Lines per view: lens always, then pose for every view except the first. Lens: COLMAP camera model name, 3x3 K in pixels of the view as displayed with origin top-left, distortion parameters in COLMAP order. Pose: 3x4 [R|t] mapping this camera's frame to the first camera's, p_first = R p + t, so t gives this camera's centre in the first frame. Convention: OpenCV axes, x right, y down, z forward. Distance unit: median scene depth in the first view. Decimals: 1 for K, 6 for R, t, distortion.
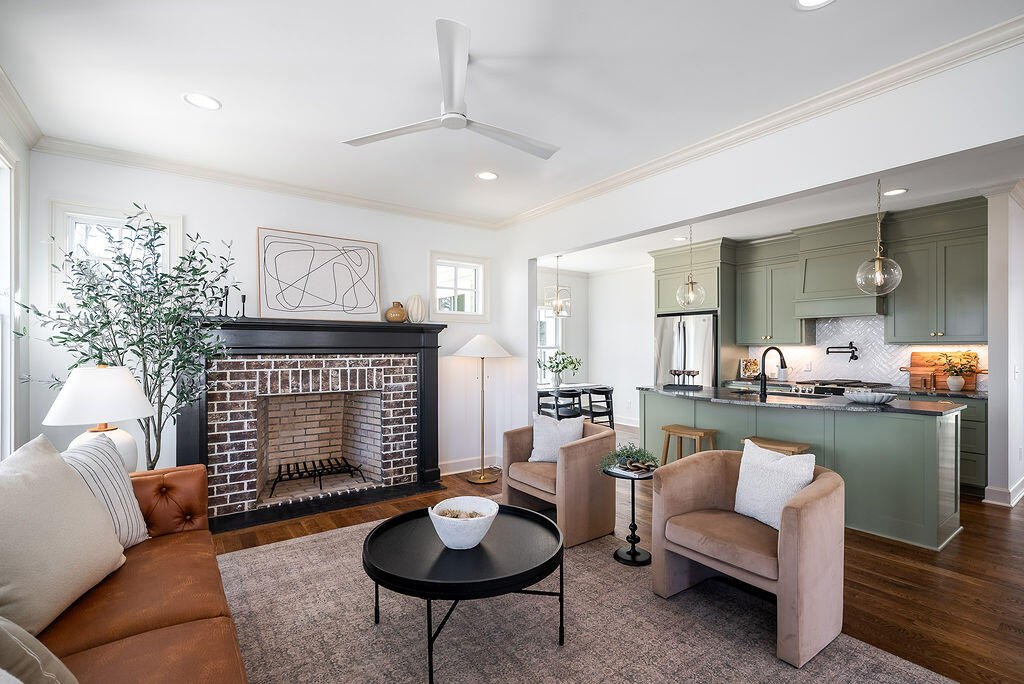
lens RADIAL K [[467.8, 0, 513.0], [0, 467.8, 349.8], [0, 0, 1]] dist [-0.007406, 0.003131]
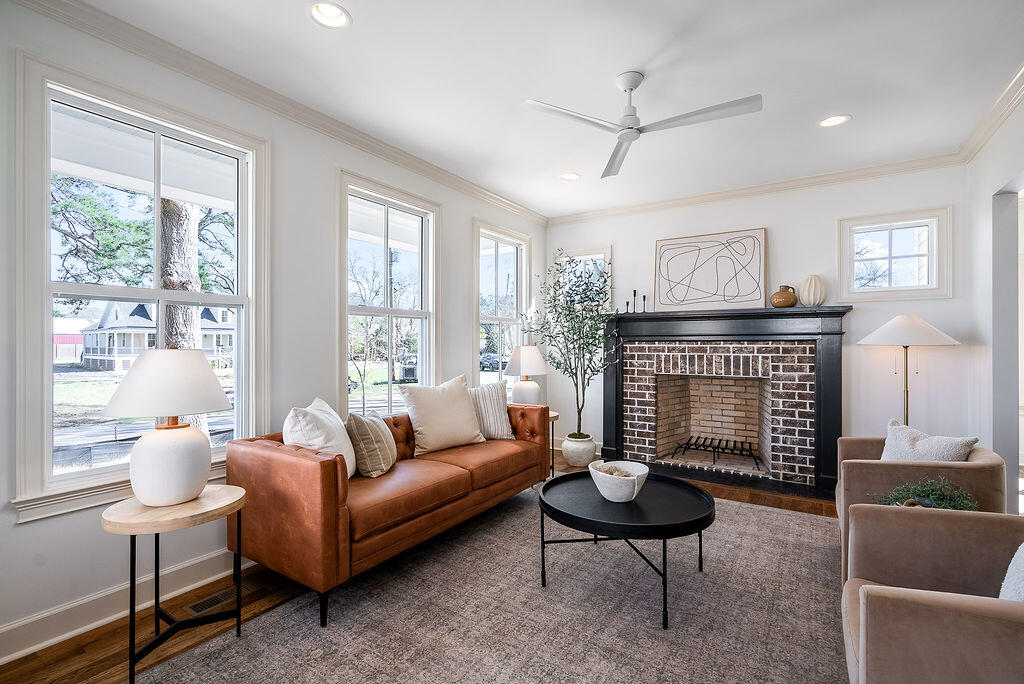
lens RADIAL K [[467.8, 0, 519.0], [0, 467.8, 340.9], [0, 0, 1]] dist [-0.007406, 0.003131]
pose [[0.362528, -0.002386, -0.931970, 0.446897], [-0.001576, 0.999994, -0.003174, 0.012714], [0.931972, 0.002619, 0.362521, 0.172148]]
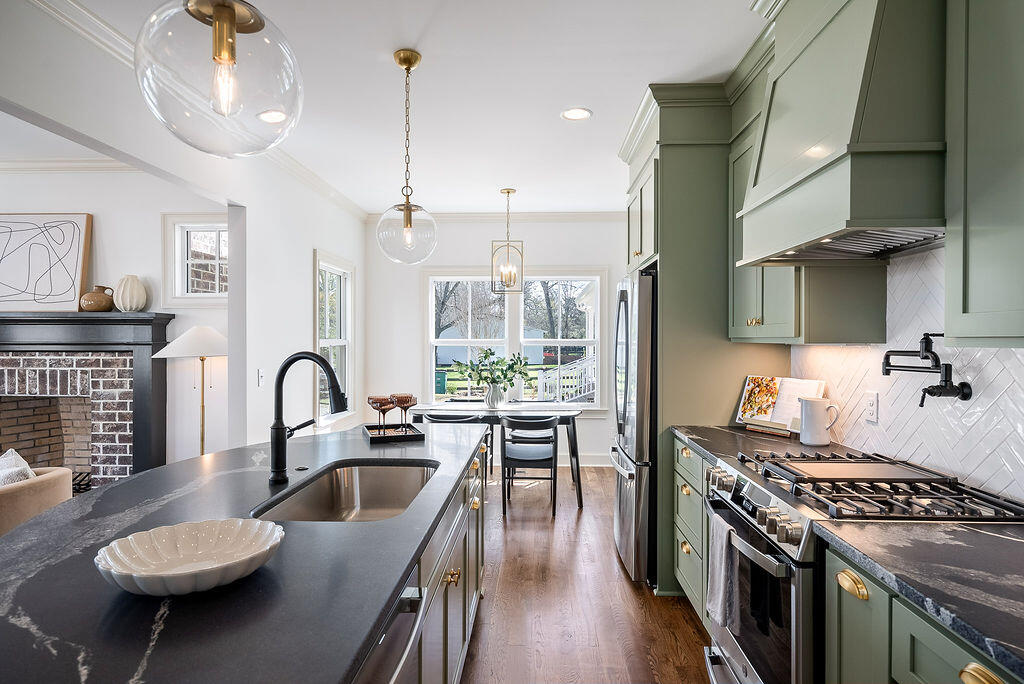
lens RADIAL K [[565.9, 0, 520.0], [0, 565.9, 342.6], [0, 0, 1]] dist [0.004314, 0.000900]
pose [[0.781526, 0.006440, -0.623840, 0.926528], [-0.004015, 0.999978, 0.005294, -0.015566], [0.623860, -0.001633, 0.781534, 0.724881]]
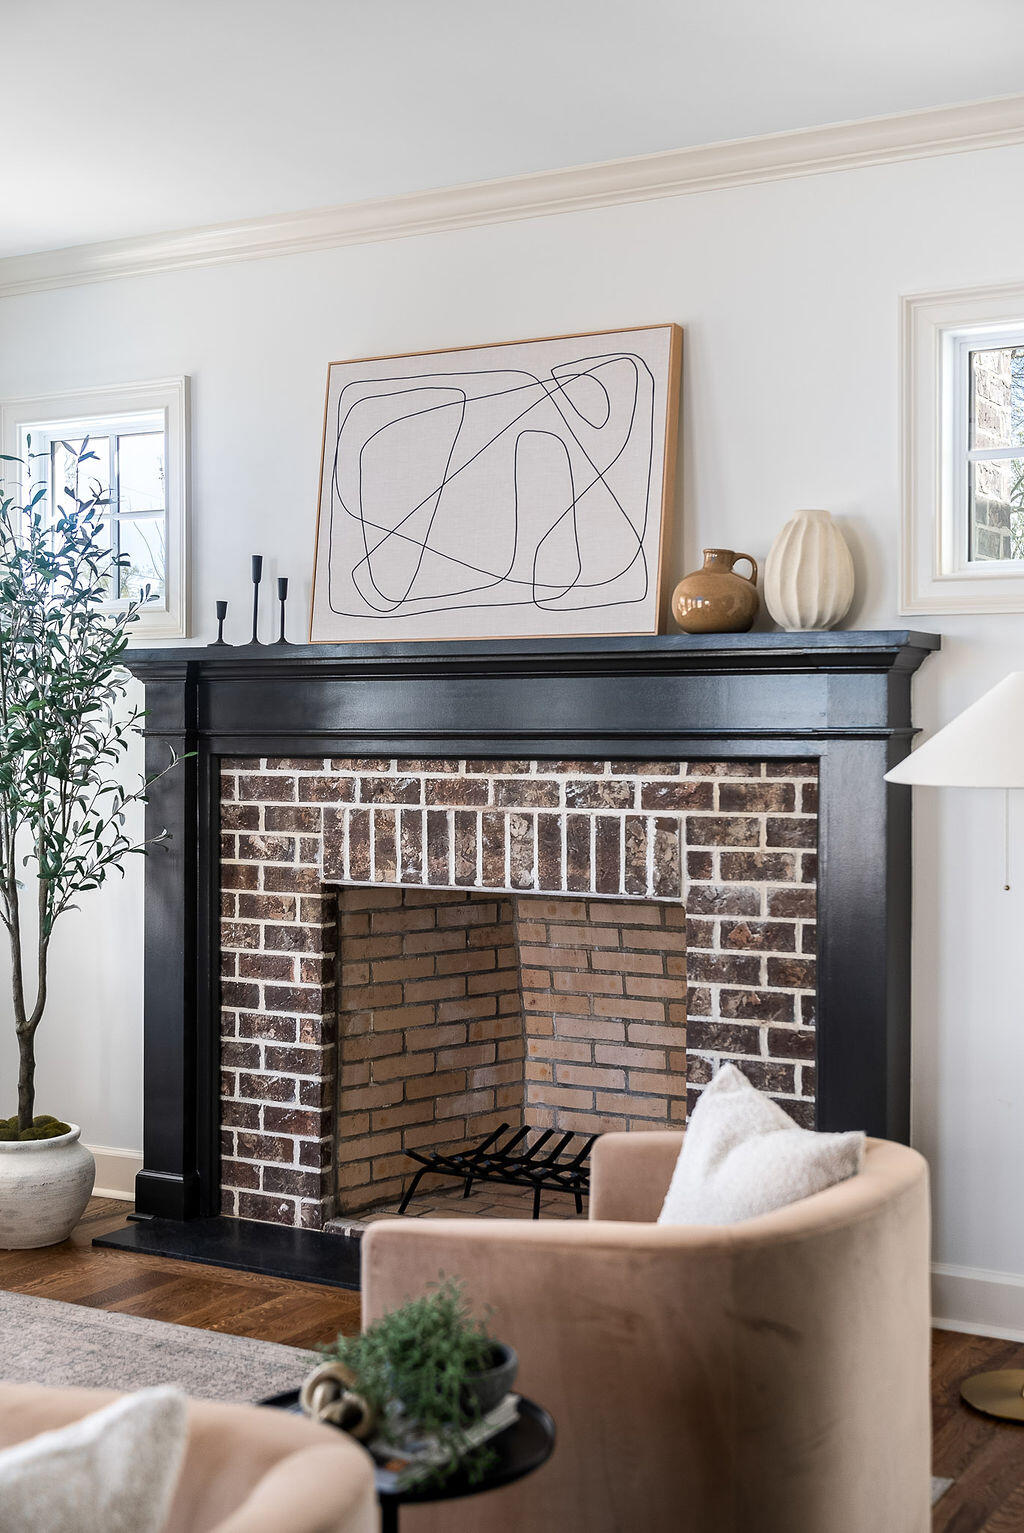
lens RADIAL K [[1956.2, 0, 521.3], [0, 1956.2, 745.1], [0, 0, 1]] dist [0.036213, 0.000000]
pose [[0.403911, 0.008809, -0.914756, 0.672387], [-0.002861, 0.999961, 0.008366, -0.008527], [0.914794, -0.000762, 0.403920, 0.510770]]
